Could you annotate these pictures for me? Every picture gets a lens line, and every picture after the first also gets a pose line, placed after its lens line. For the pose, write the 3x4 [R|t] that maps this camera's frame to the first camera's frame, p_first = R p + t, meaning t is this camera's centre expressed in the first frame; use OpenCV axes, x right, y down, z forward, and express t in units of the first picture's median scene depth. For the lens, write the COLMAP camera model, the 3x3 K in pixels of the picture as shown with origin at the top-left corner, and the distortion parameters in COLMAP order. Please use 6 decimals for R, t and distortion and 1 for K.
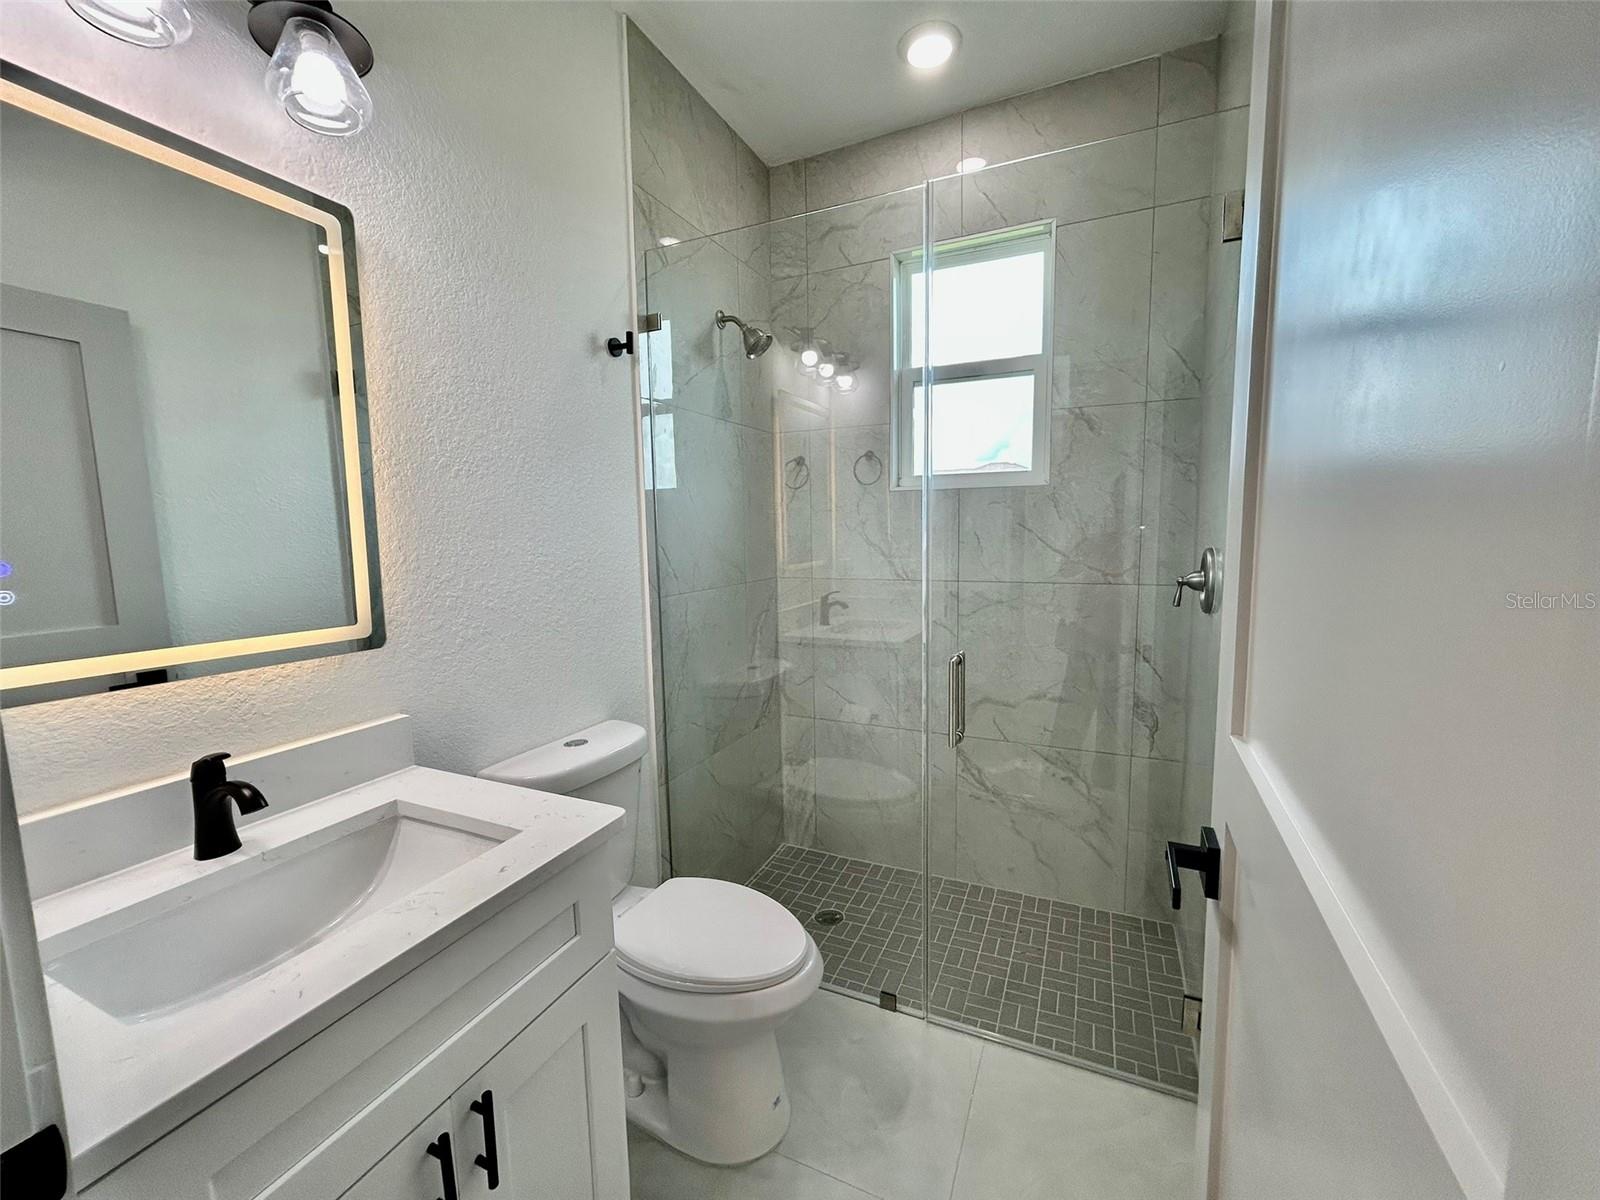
lens RADIAL K [[643.2, 0, 785.0], [0, 643.2, 598.0], [0, 0, 1]] dist [0.000016, -0.000097]
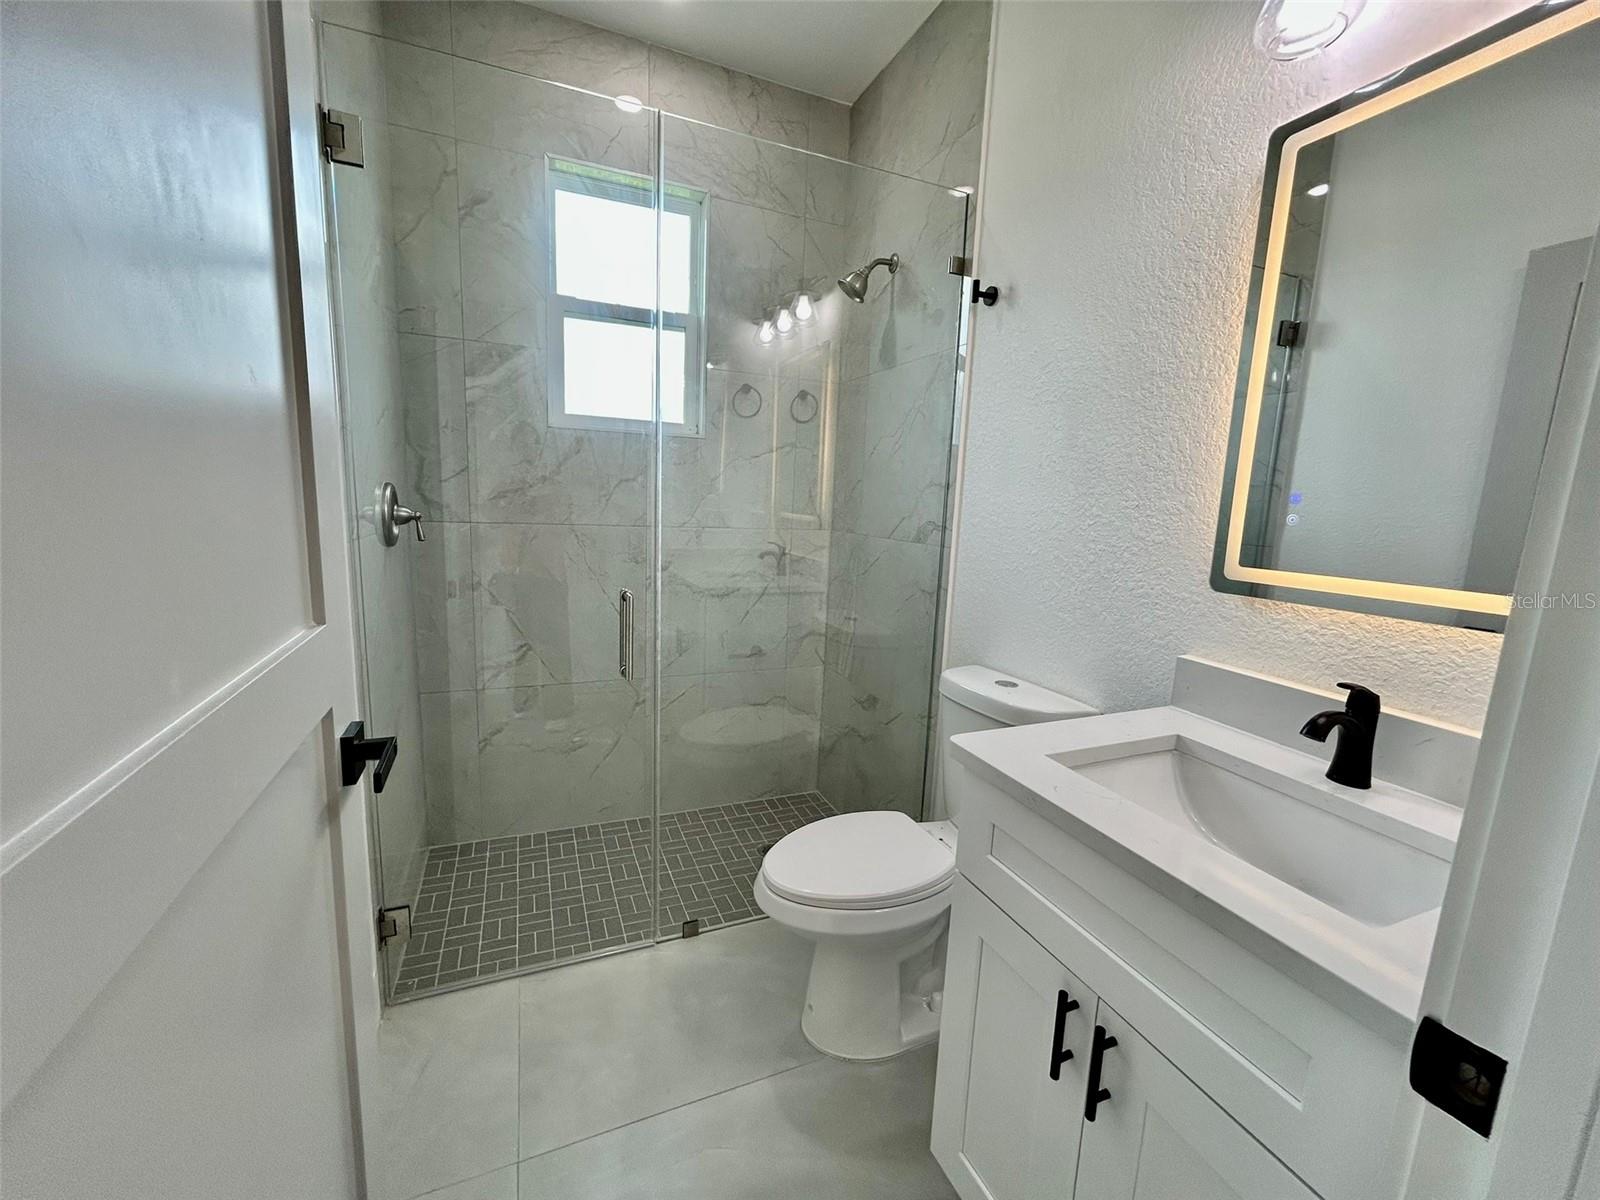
lens RADIAL K [[643.2, 0, 785.0], [0, 643.2, 598.0], [0, 0, 1]] dist [0.000016, -0.000097]
pose [[0.670225, -0.084629, 0.737317, -0.323122], [0.021874, 0.995298, 0.094356, -0.006597], [-0.741835, -0.047112, 0.668925, 0.138355]]
